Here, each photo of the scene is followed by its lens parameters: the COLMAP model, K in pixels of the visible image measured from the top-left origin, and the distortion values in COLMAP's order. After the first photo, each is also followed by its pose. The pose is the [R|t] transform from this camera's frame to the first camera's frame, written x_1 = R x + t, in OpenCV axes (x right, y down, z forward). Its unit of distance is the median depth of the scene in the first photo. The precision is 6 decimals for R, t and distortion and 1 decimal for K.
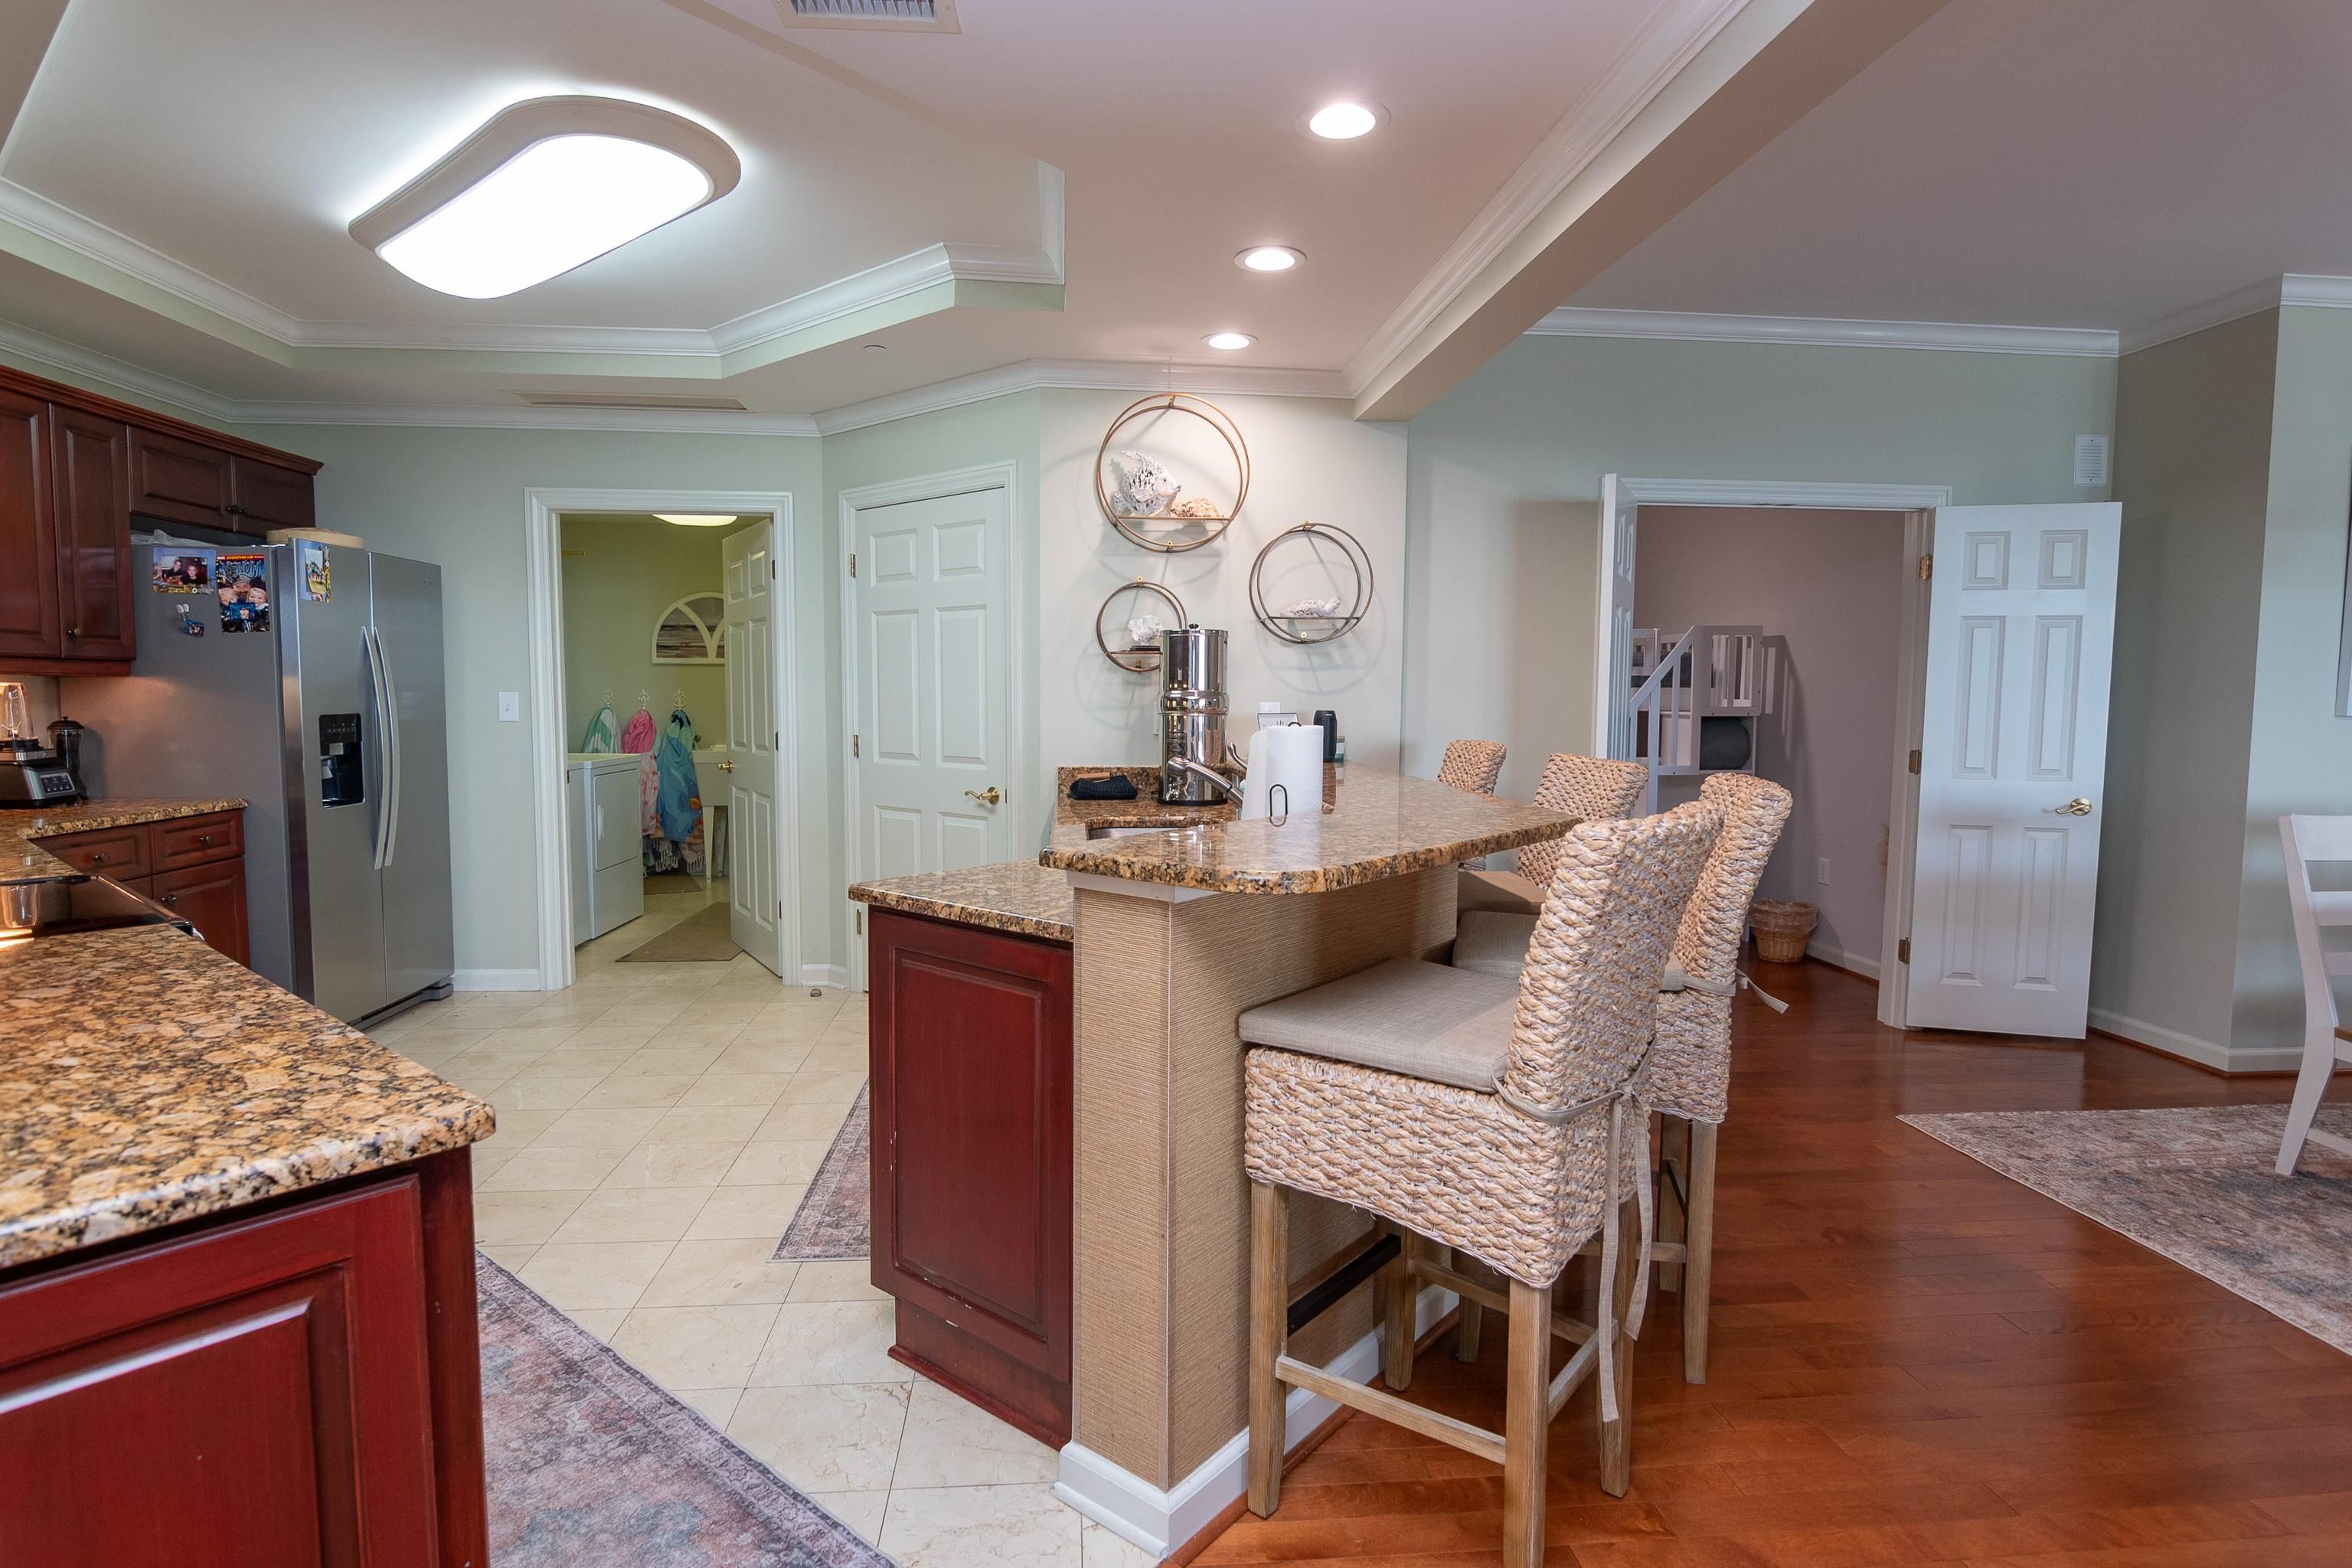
lens RADIAL K [[1210.3, 0, 1184.4], [0, 1210.3, 779.5], [0, 0, 1]] dist [-0.005132, -0.001860]
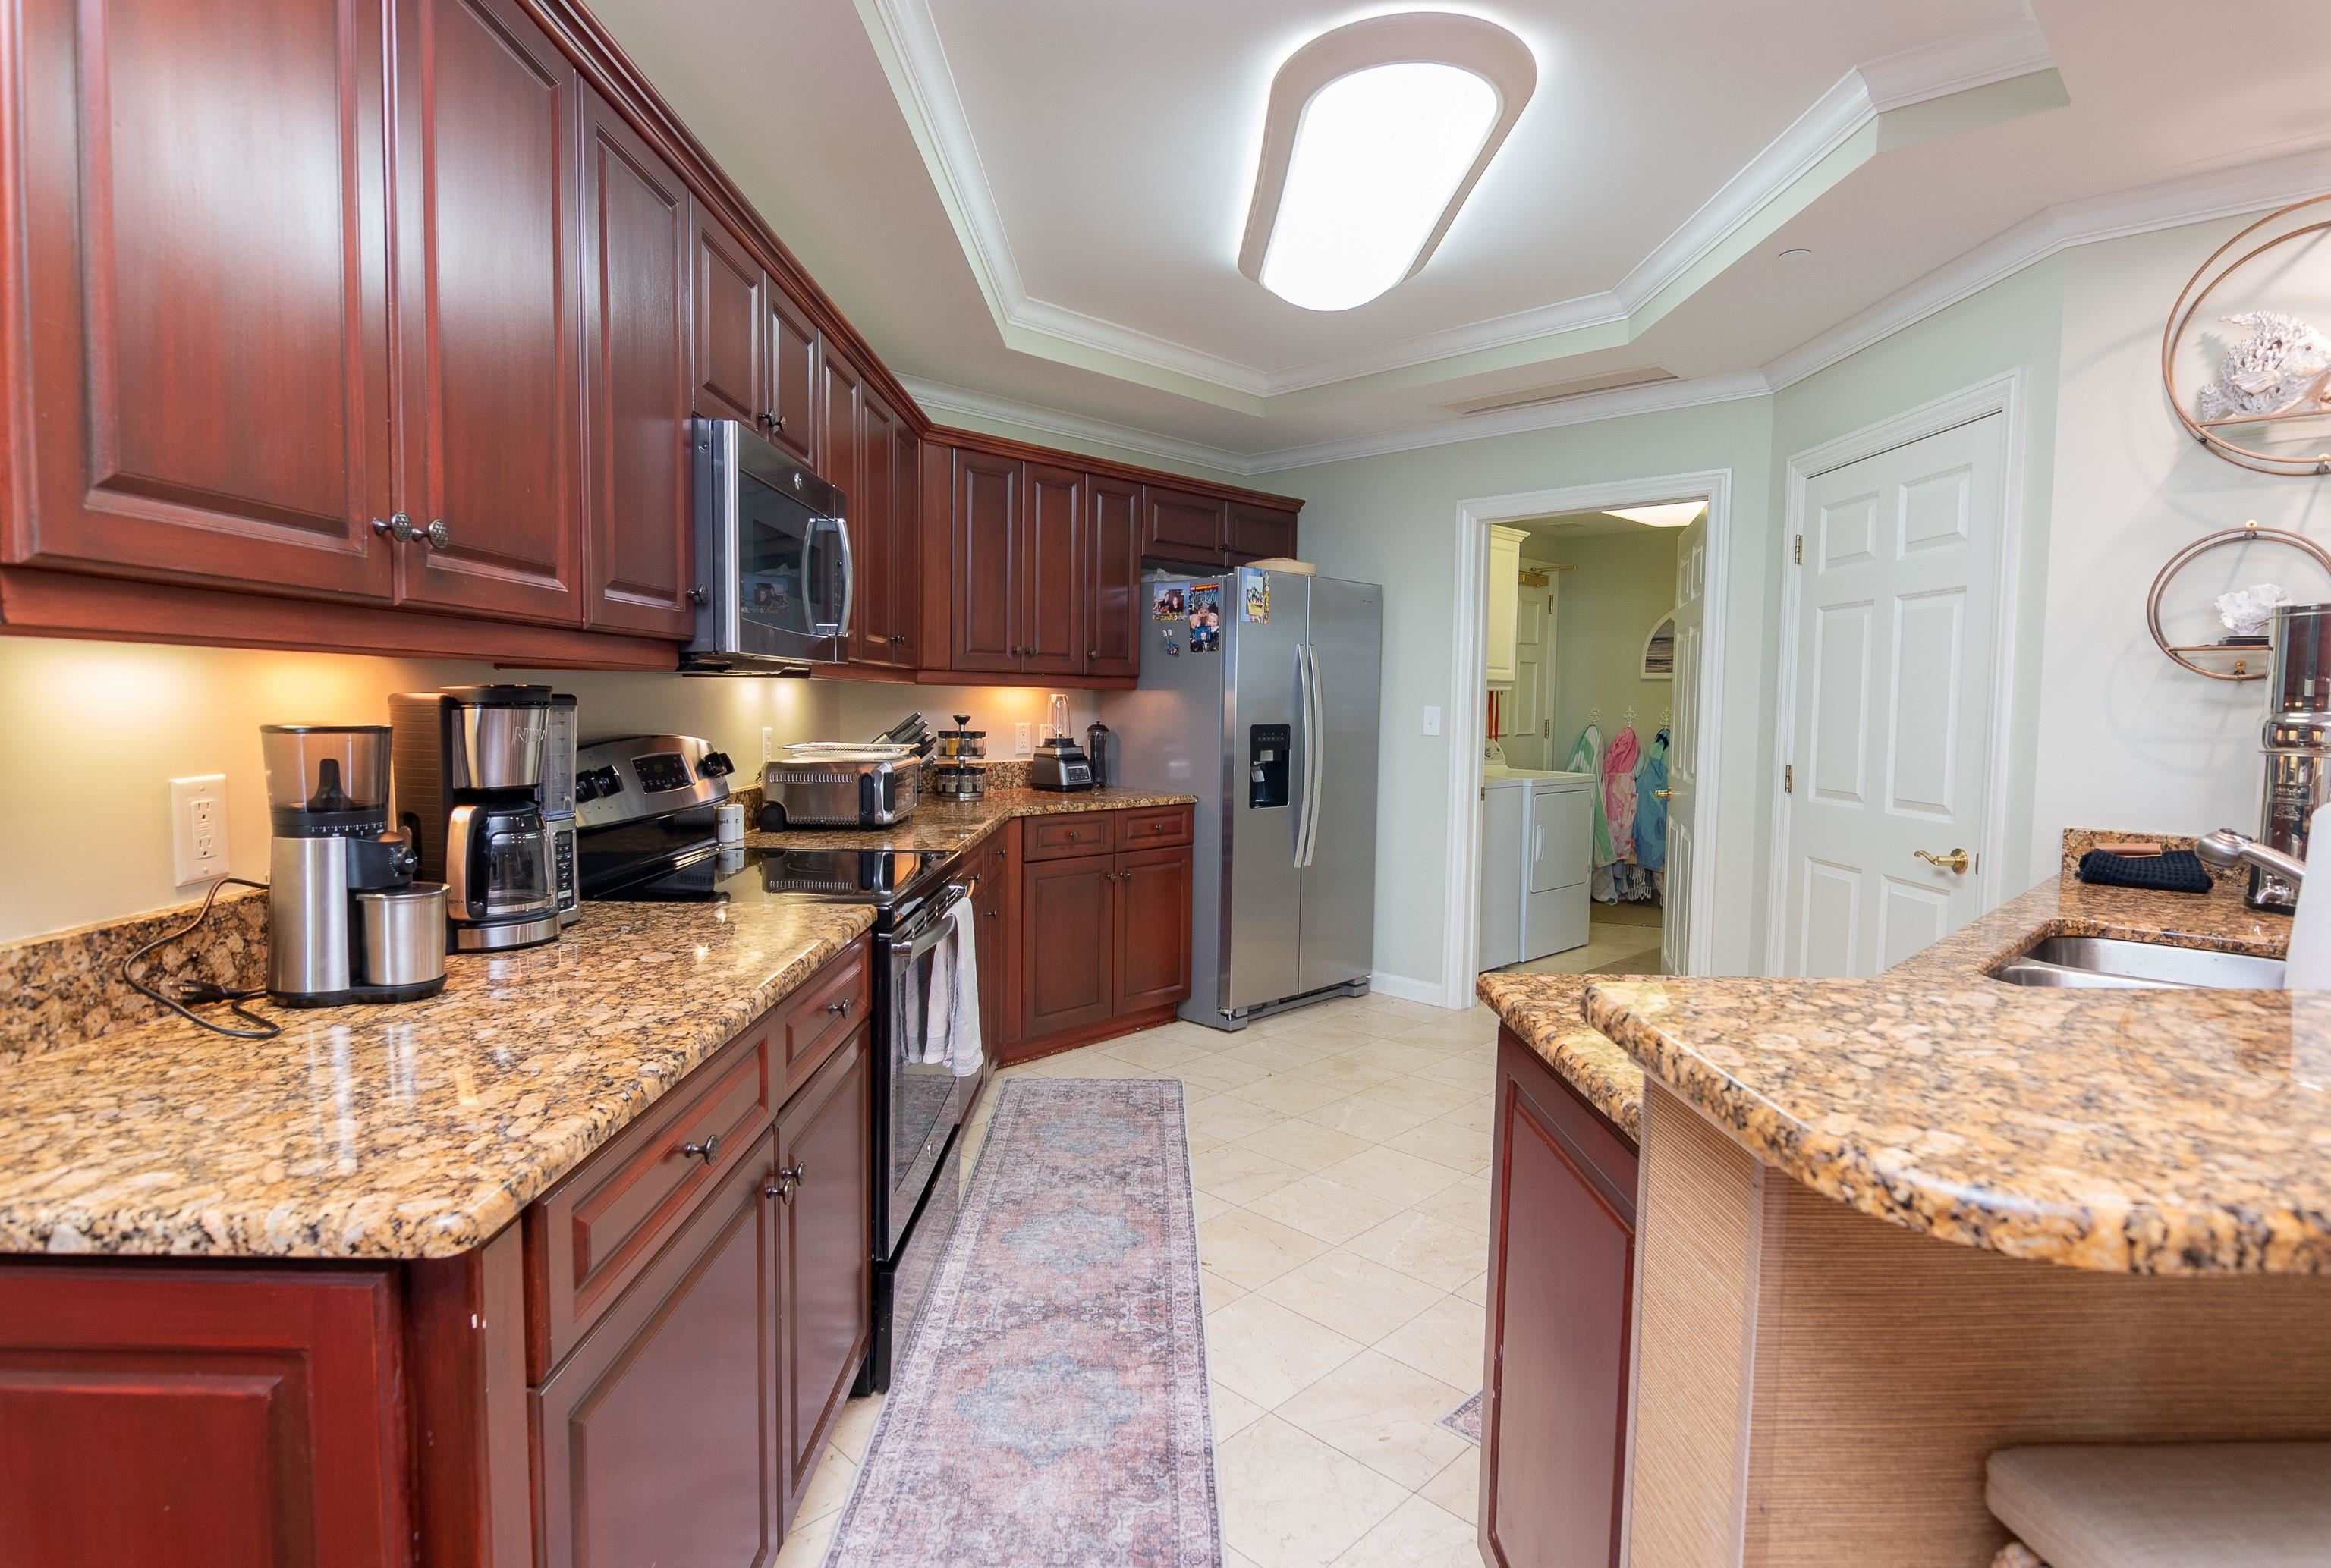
lens RADIAL K [[1194.7, 0, 1165.8], [0, 1194.7, 777.4], [0, 0, 1]] dist [-0.000301, -0.011508]
pose [[0.636902, 0.053617, -0.769078, 0.085407], [-0.066708, 0.997670, 0.014310, -0.015889], [0.768053, 0.042190, 0.638994, 0.245370]]
